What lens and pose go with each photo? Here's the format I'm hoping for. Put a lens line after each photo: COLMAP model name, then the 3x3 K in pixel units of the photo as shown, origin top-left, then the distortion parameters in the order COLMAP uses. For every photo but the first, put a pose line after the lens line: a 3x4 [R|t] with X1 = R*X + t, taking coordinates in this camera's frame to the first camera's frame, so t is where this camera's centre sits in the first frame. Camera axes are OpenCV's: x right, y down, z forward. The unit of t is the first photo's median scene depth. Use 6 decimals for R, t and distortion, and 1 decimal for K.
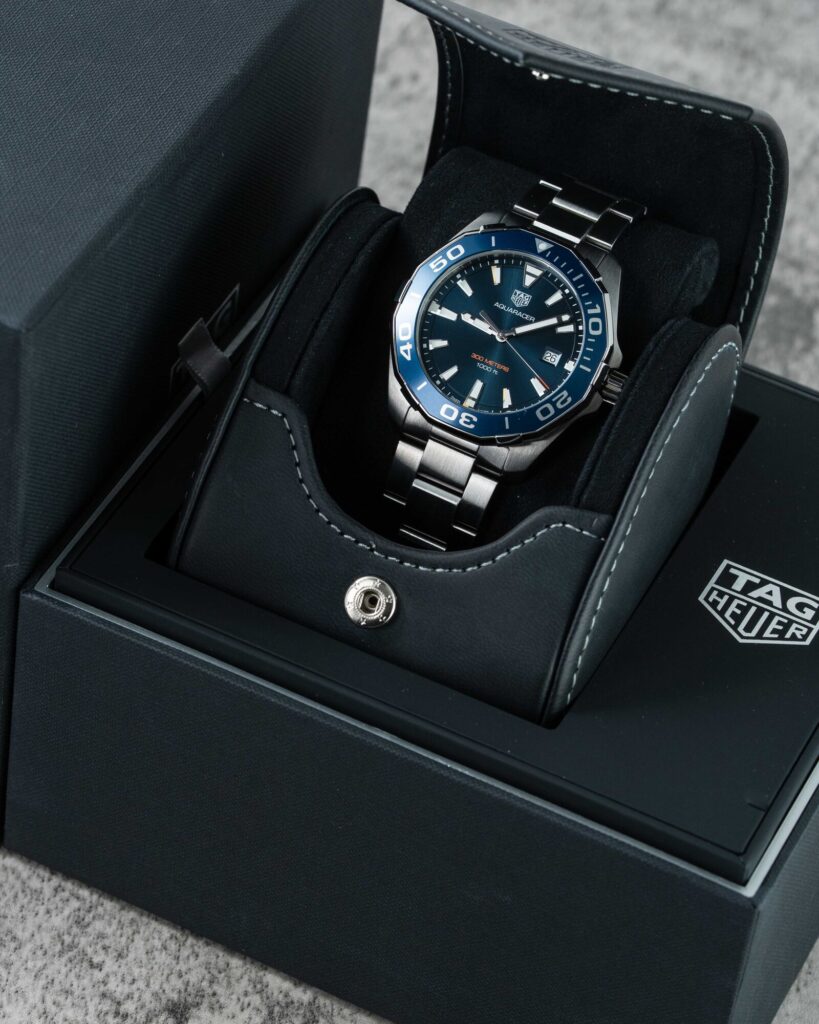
lens RADIAL K [[4955.0, 0, 405.8], [0, 4955.0, 512.3], [0, 0, 1]] dist [0.000042, 0.000000]
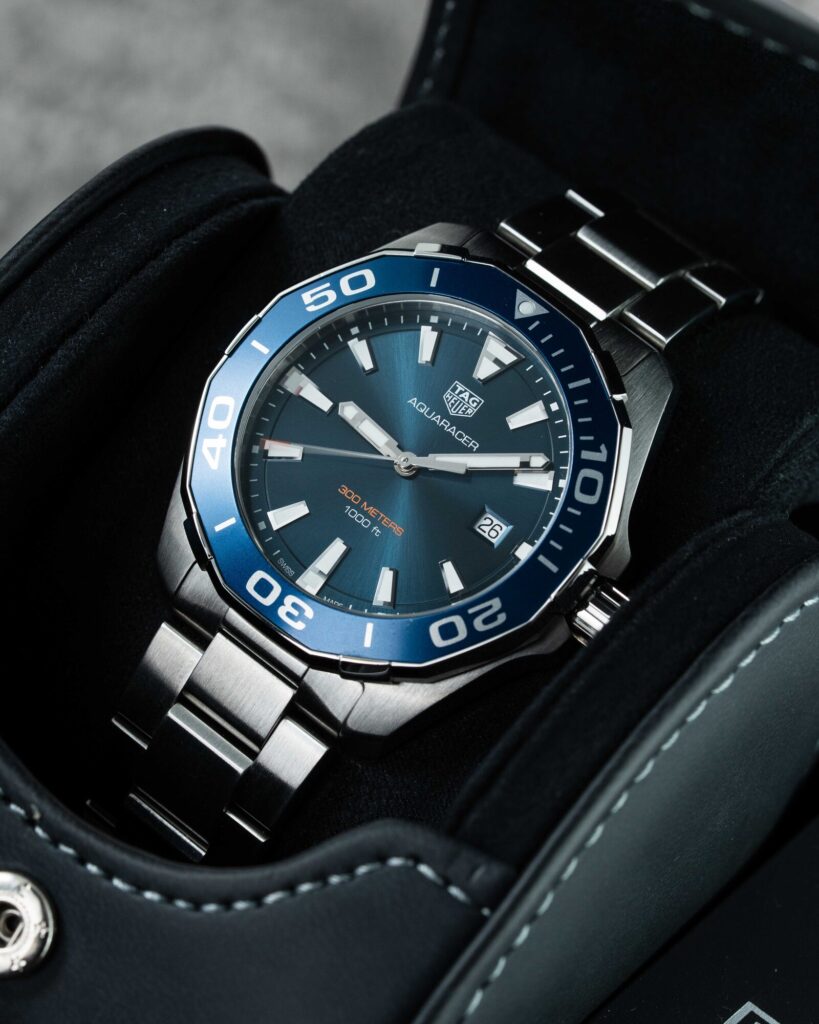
lens RADIAL K [[4955.0, 0, 411.9], [0, 4955.0, 513.8], [0, 0, 1]] dist [0.000042, 0.000000]
pose [[0.971097, 0.226538, -0.075179, 0.058674], [-0.229459, 0.972769, -0.032686, -0.014515], [0.065727, 0.048992, 0.996634, 0.502666]]
